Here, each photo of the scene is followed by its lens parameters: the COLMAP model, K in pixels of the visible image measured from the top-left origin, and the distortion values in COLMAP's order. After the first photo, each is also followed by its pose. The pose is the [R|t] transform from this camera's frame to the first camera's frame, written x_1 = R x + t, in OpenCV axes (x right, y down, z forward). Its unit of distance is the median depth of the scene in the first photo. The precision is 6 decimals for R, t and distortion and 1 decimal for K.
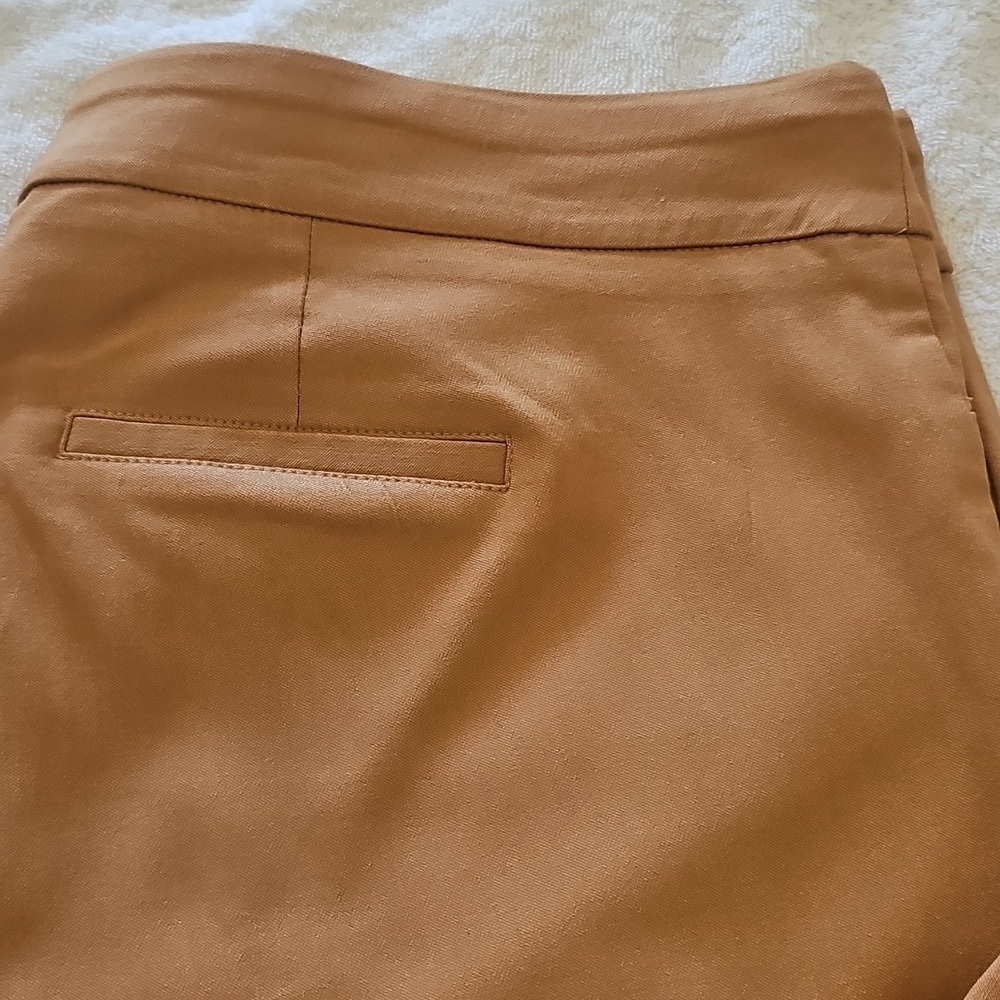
lens RADIAL K [[1367.8, 0, 508.5], [0, 1367.8, 504.3], [0, 0, 1]] dist [0.046386, 0.000000]
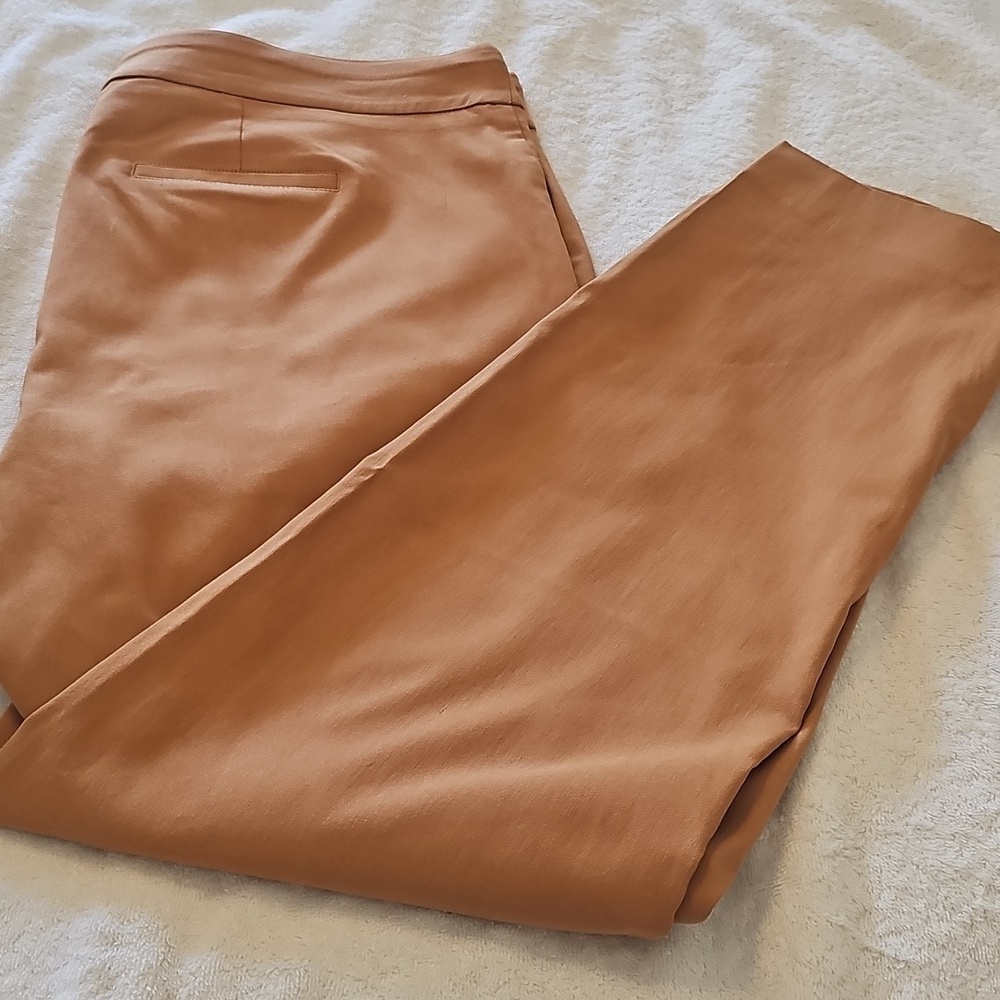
lens RADIAL K [[1367.8, 0, 495.7], [0, 1367.8, 495.4], [0, 0, 1]] dist [0.046386, 0.000000]
pose [[0.989482, -0.014243, 0.143953, -0.072564], [0.050575, 0.966400, -0.252017, 0.995996], [-0.135527, 0.256646, 0.956956, -1.001842]]
